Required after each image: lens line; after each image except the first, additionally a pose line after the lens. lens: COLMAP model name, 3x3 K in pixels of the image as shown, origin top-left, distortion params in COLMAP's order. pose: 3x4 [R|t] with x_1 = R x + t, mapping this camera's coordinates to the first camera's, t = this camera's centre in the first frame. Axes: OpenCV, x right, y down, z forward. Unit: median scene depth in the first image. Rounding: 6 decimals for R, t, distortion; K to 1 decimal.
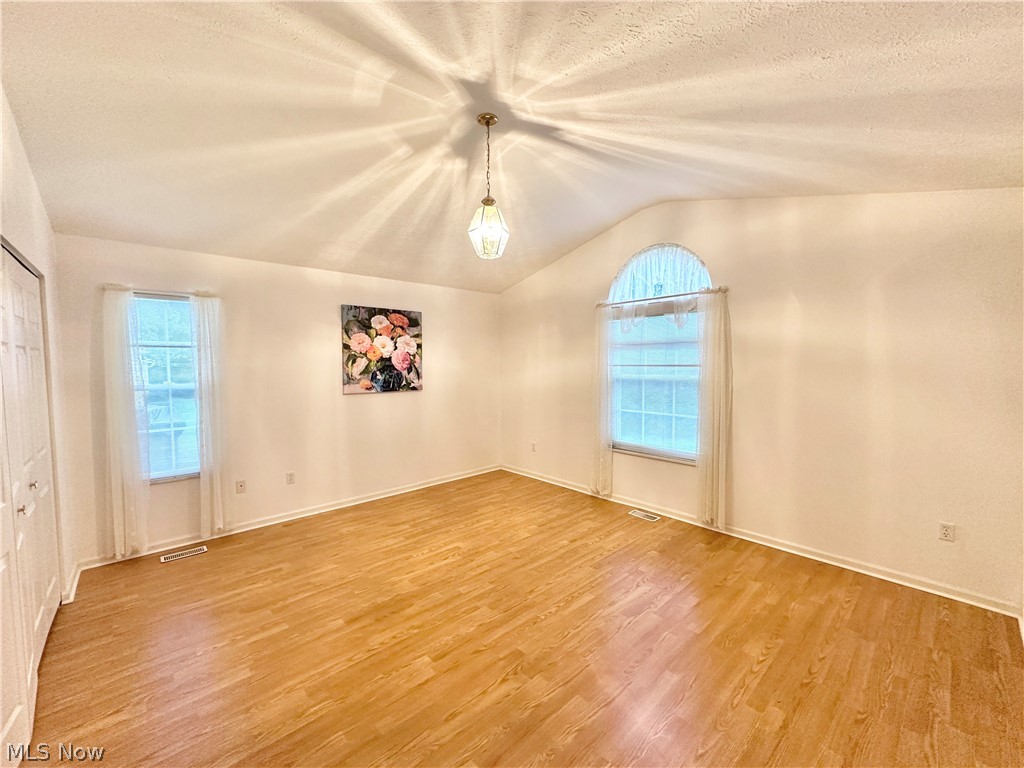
lens RADIAL K [[409.6, 0, 512.6], [0, 409.6, 383.5], [0, 0, 1]] dist [-0.000655, 0.000123]
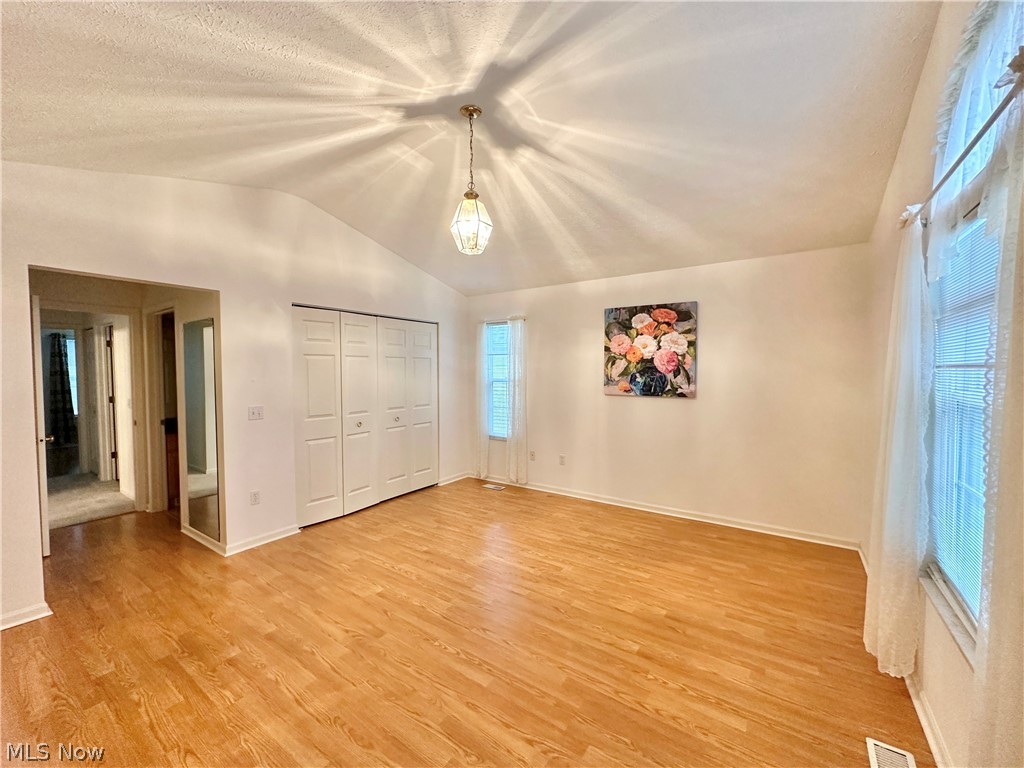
lens RADIAL K [[409.6, 0, 512.1], [0, 409.6, 383.5], [0, 0, 1]] dist [-0.000655, 0.000123]
pose [[0.222356, 0.038525, -0.974204, 0.558335], [-0.051367, 0.998294, 0.027754, -0.019210], [0.973611, 0.043871, 0.223955, 0.541716]]
